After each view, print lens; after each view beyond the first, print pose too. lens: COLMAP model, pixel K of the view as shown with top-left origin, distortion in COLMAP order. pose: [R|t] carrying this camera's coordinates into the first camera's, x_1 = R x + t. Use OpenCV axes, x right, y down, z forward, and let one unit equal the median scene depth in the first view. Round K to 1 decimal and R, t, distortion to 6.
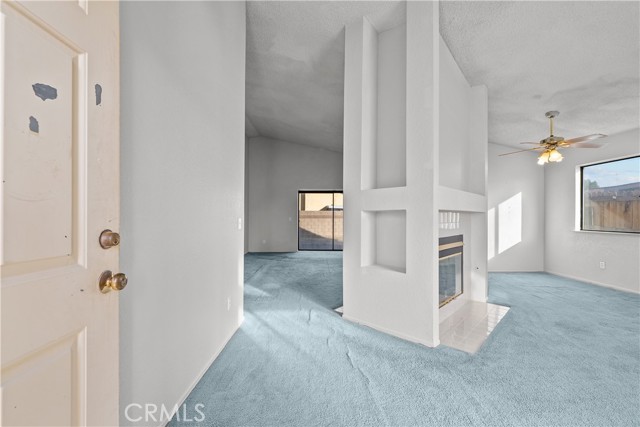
lens RADIAL K [[256.5, 0, 316.0], [0, 256.5, 216.1], [0, 0, 1]] dist [0.003417, 0.000246]
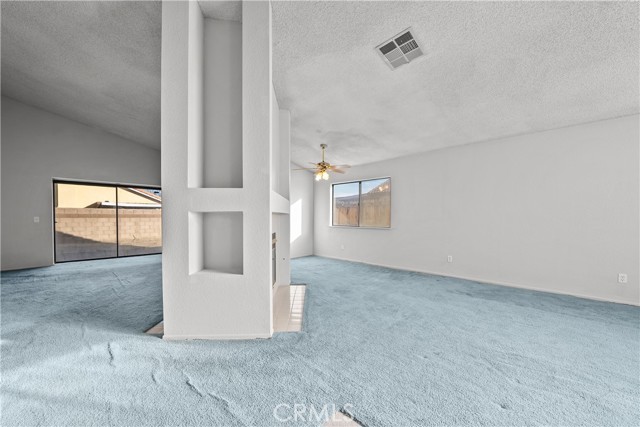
lens RADIAL K [[236.2, 0, 309.8], [0, 236.2, 220.4], [0, 0, 1]] dist [-0.001726, -0.000938]
pose [[0.711826, -0.013540, 0.702225, -0.093639], [-0.002799, 0.999752, 0.022115, -0.009461], [-0.702350, -0.017708, 0.711612, 0.126770]]
